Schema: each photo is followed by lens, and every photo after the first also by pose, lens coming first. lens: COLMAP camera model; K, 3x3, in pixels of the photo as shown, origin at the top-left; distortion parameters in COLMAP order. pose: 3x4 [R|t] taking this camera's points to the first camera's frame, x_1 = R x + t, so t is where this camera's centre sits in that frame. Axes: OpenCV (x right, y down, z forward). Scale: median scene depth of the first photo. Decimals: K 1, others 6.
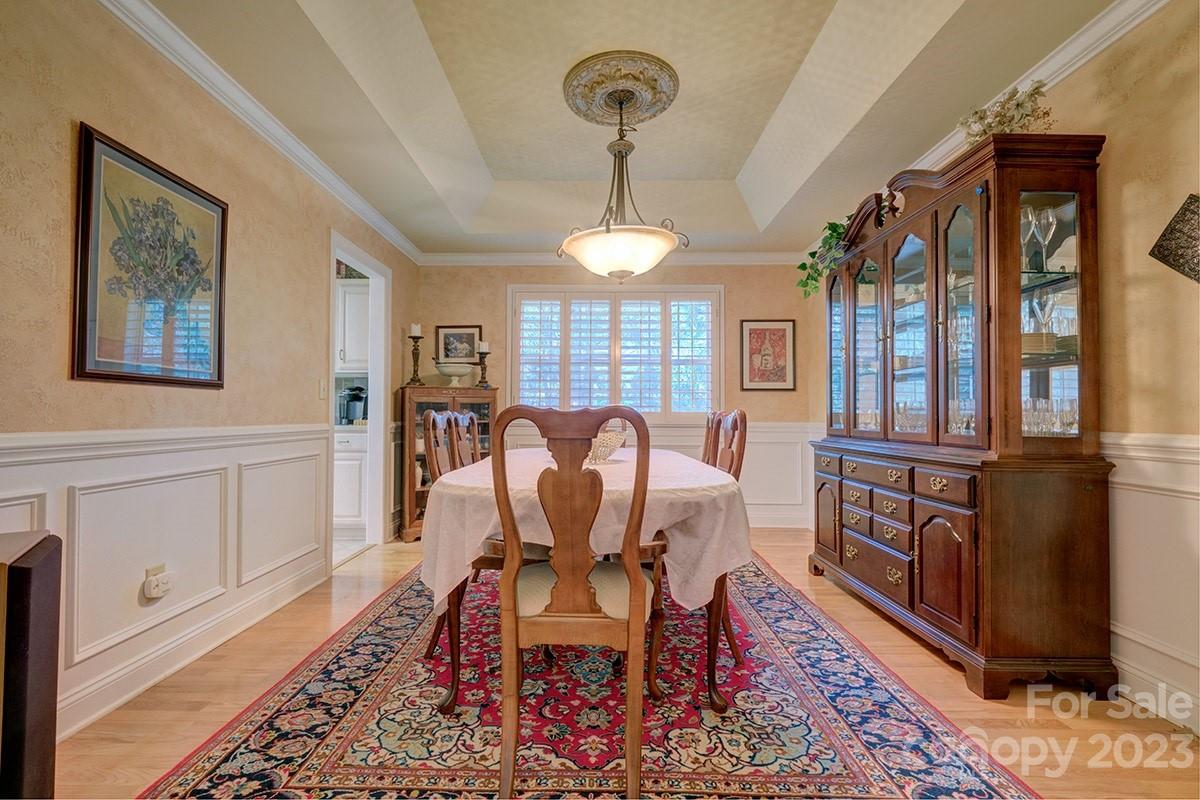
lens RADIAL K [[528.6, 0, 603.5], [0, 528.6, 399.7], [0, 0, 1]] dist [-0.002568, -0.000344]
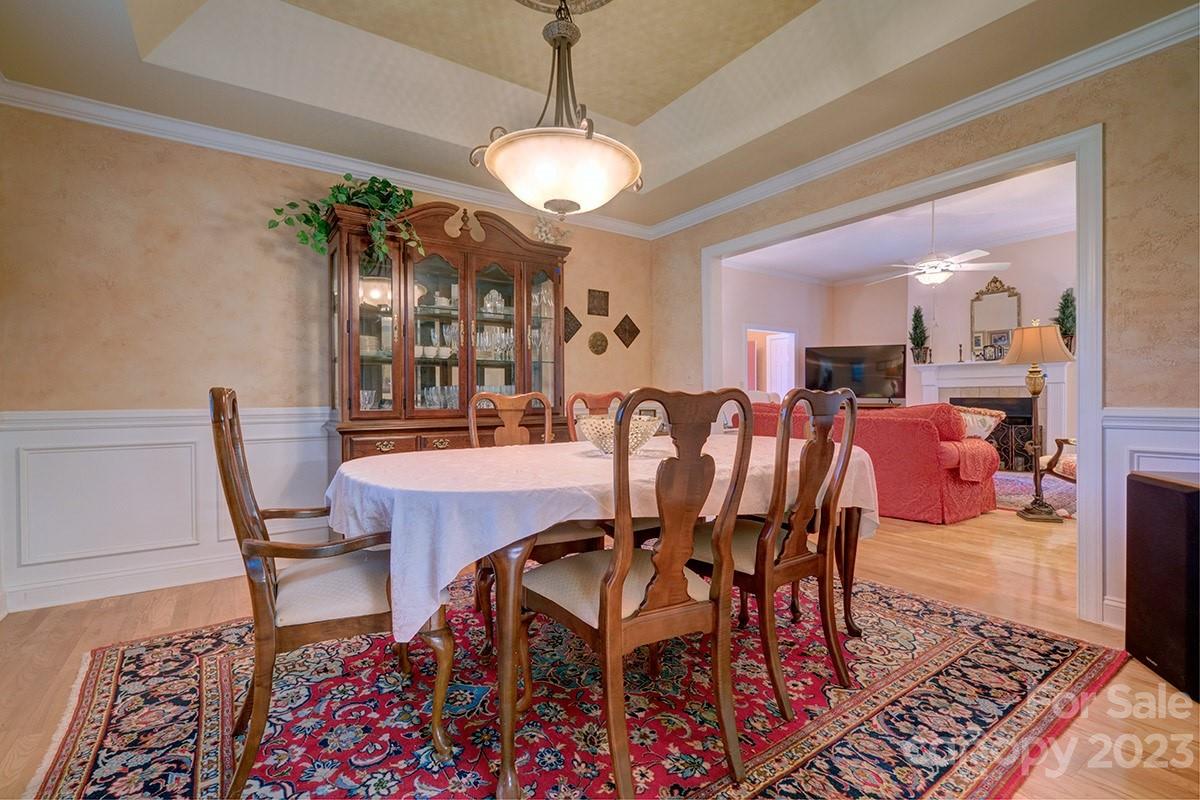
lens RADIAL K [[528.6, 0, 572.7], [0, 528.6, 401.9], [0, 0, 1]] dist [-0.002568, -0.000344]
pose [[-0.535231, -0.010244, 0.844644, -0.899530], [-0.022212, 0.999751, -0.001950, 0.051064], [-0.844414, -0.019806, -0.535325, 2.039425]]
